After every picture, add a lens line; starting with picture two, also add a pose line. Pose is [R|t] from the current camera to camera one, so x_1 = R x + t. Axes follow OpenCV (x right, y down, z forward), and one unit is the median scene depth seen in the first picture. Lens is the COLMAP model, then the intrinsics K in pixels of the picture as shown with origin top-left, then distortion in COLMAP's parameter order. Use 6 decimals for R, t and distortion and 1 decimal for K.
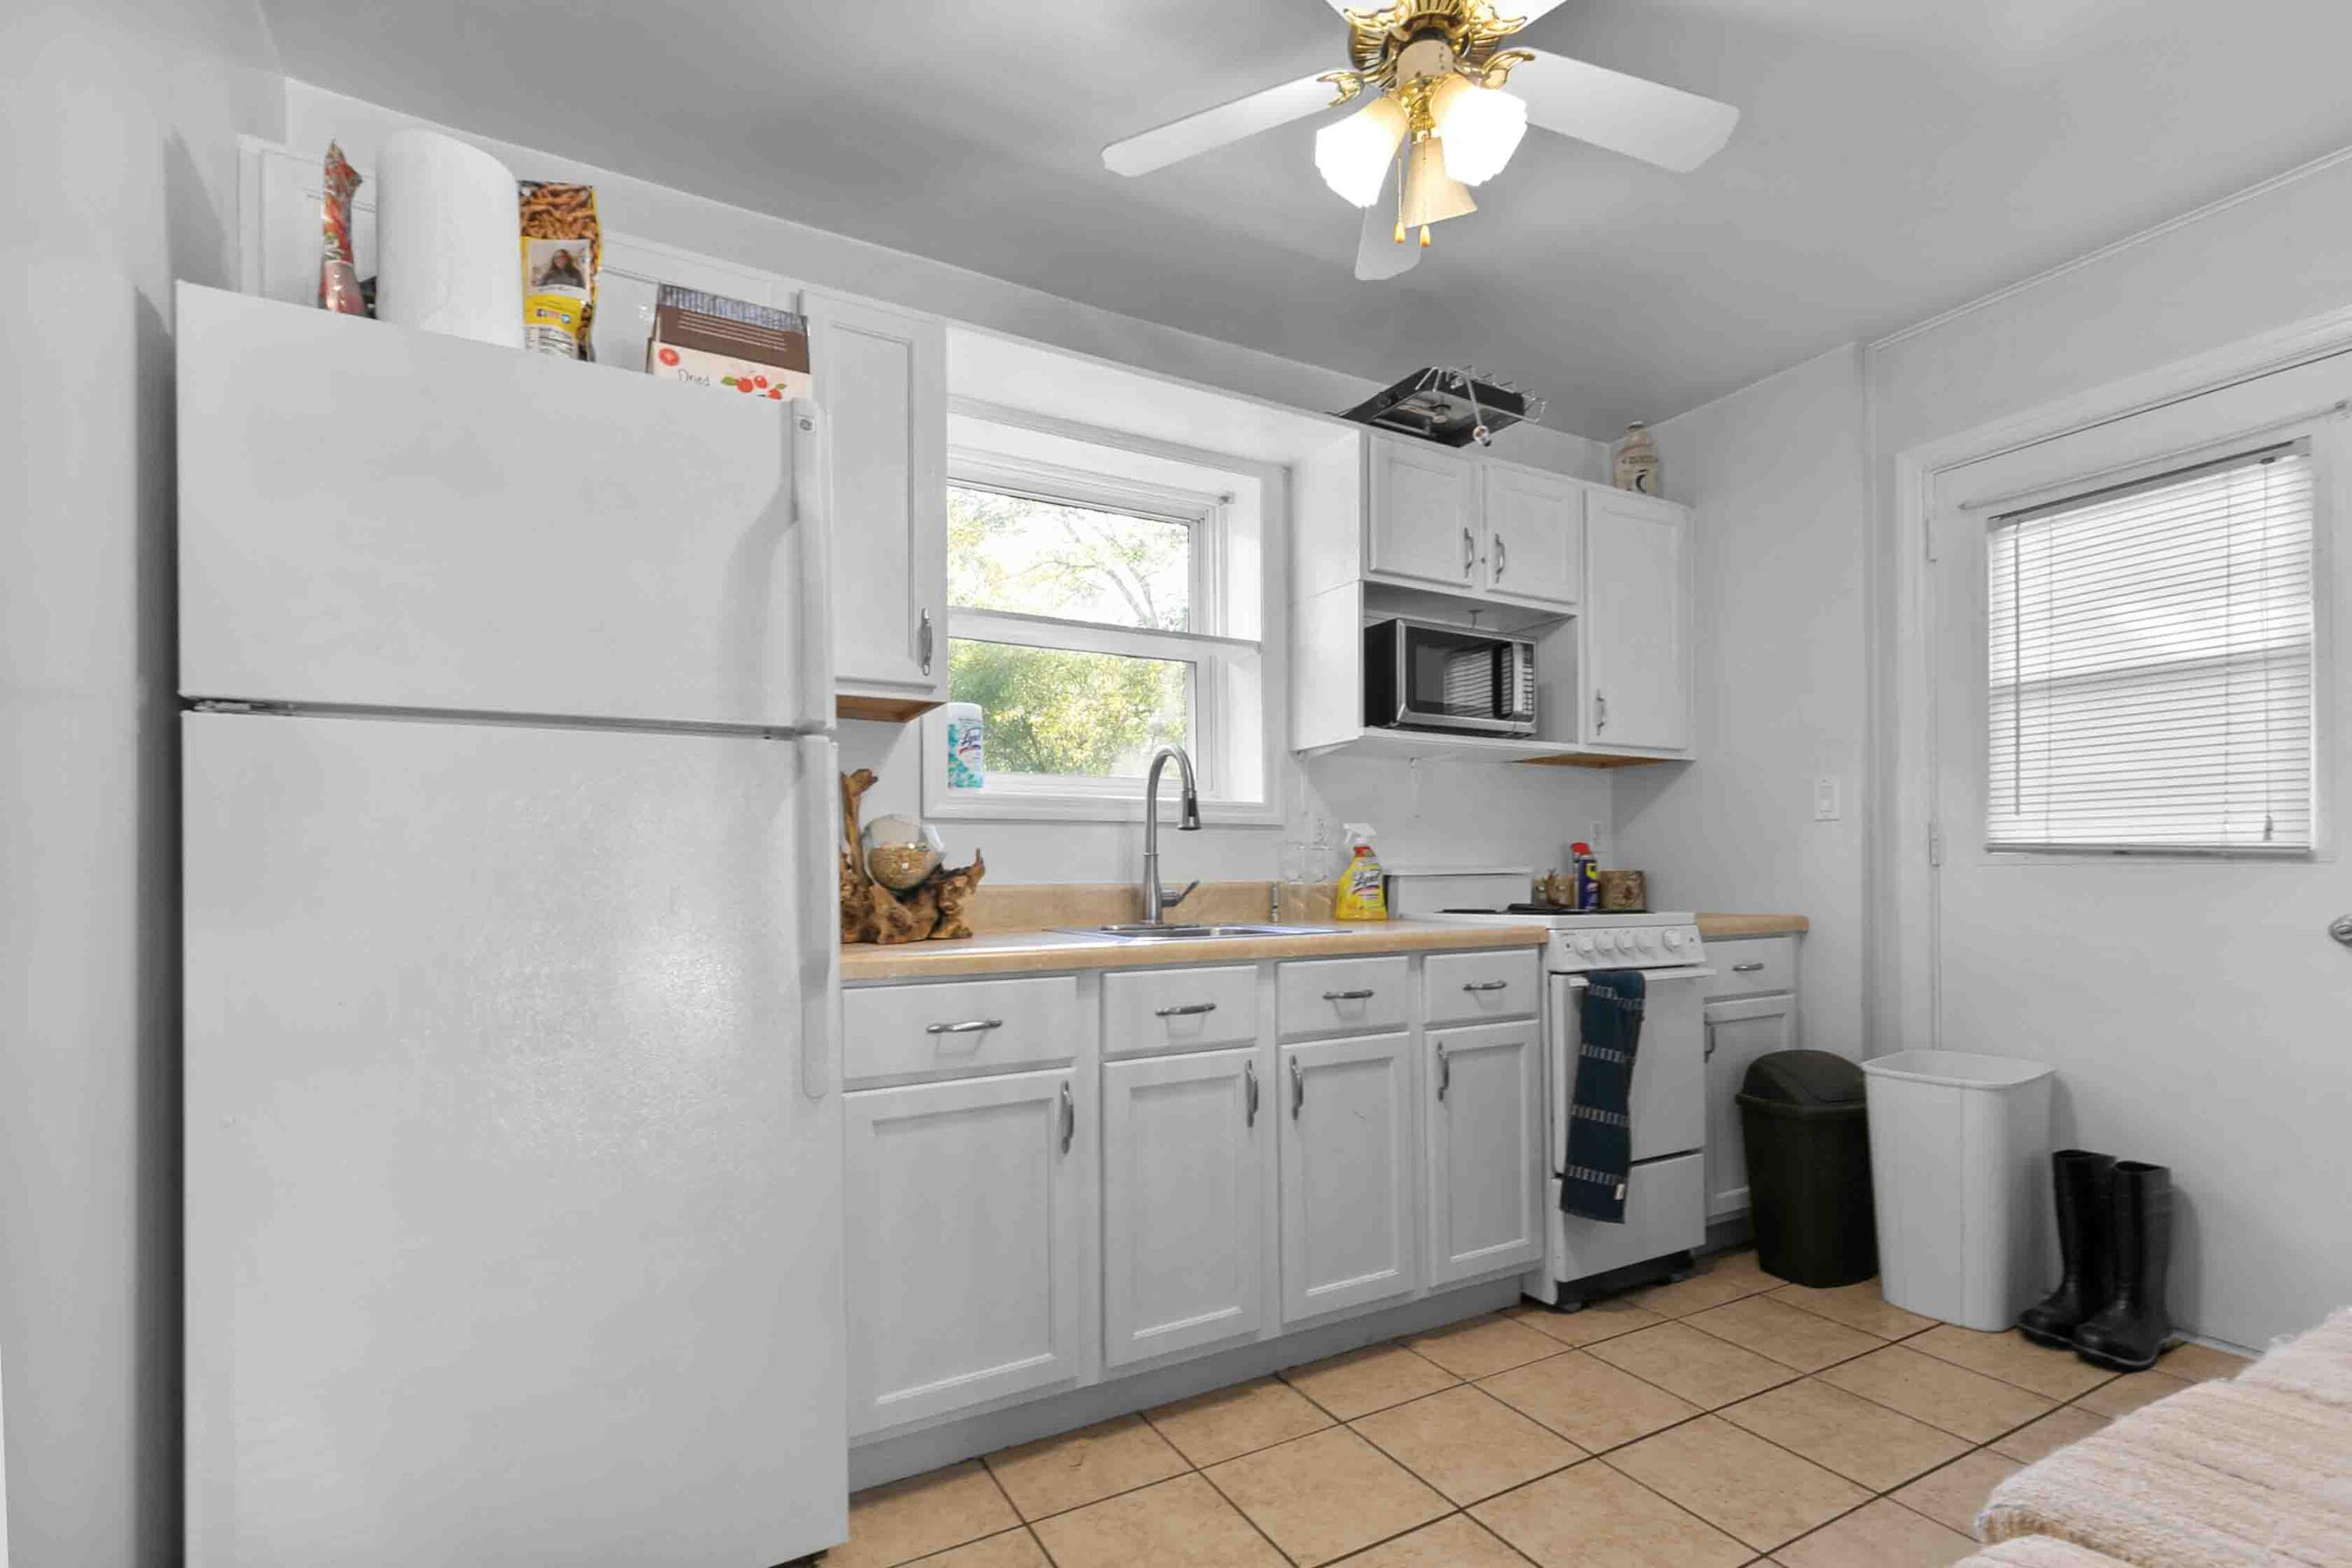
lens RADIAL K [[1074.6, 0, 1173.1], [0, 1074.6, 854.2], [0, 0, 1]] dist [-0.000189, -0.000088]
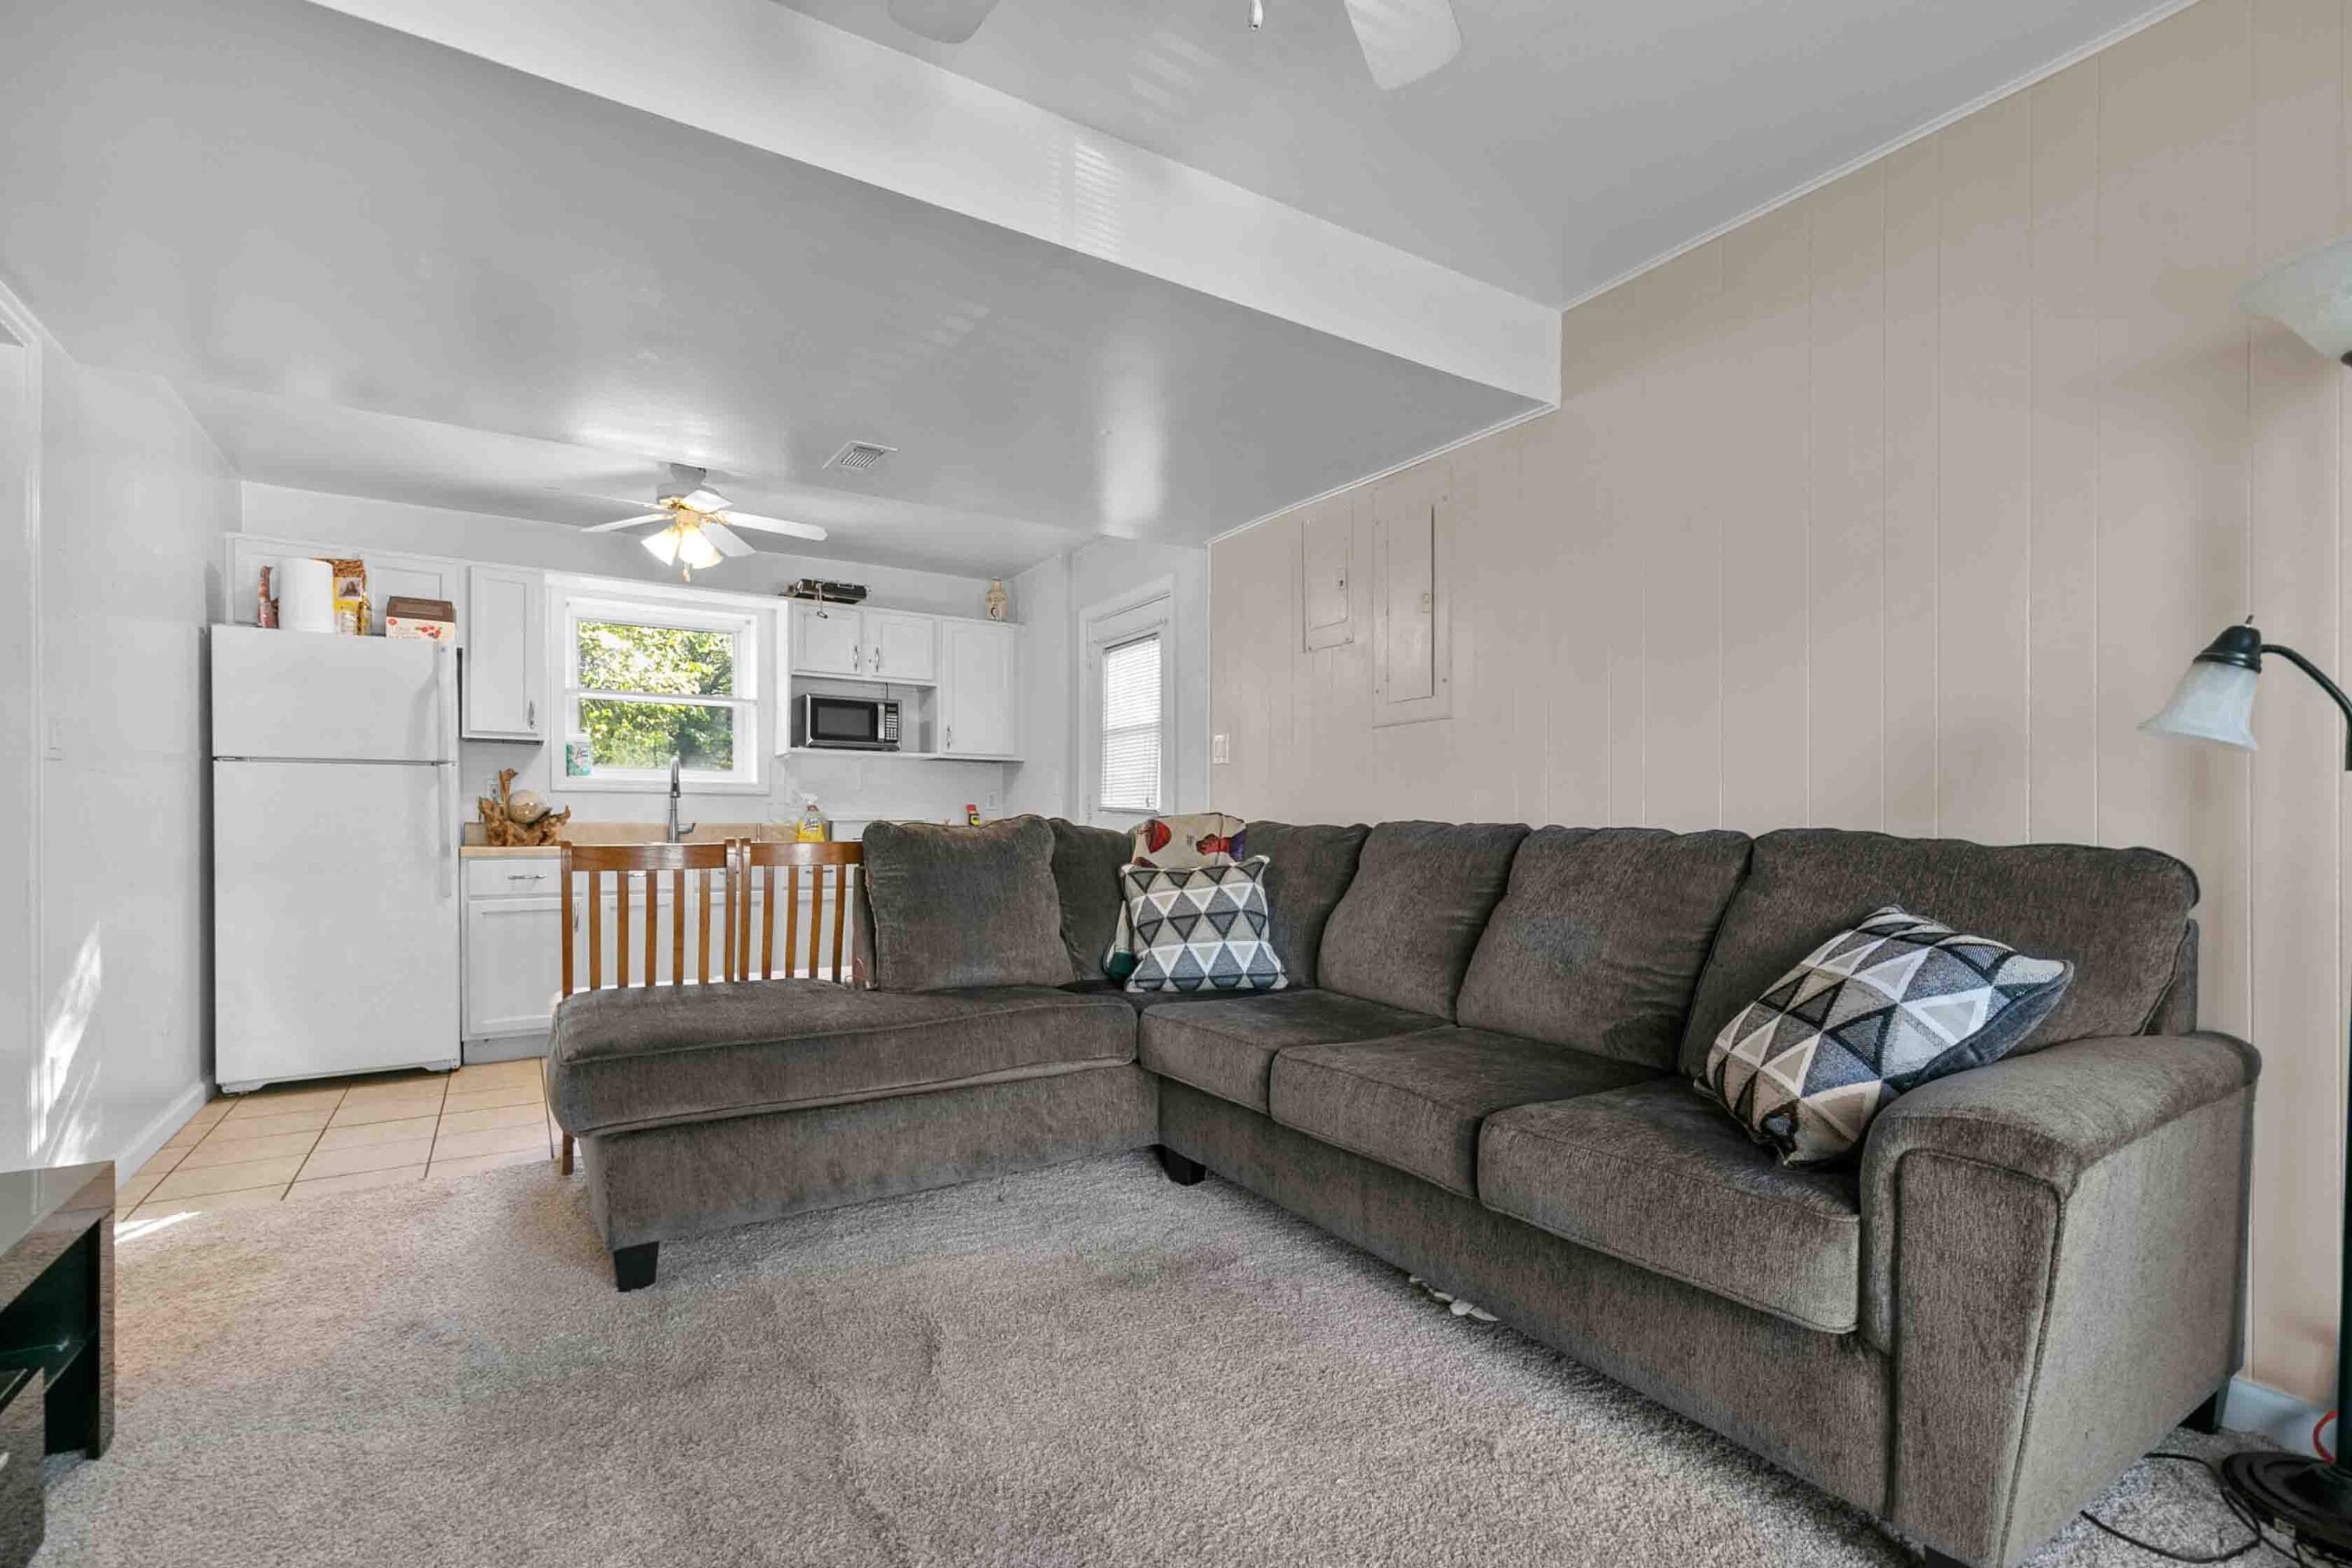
lens RADIAL K [[1054.2, 0, 1174.3], [0, 1054.2, 822.6], [0, 0, 1]] dist [0.000535, -0.000378]
pose [[0.998218, 0.007882, 0.059155, 0.942647], [-0.008671, 0.999877, 0.013100, -0.008905], [-0.059045, -0.013590, 0.998163, -1.242757]]
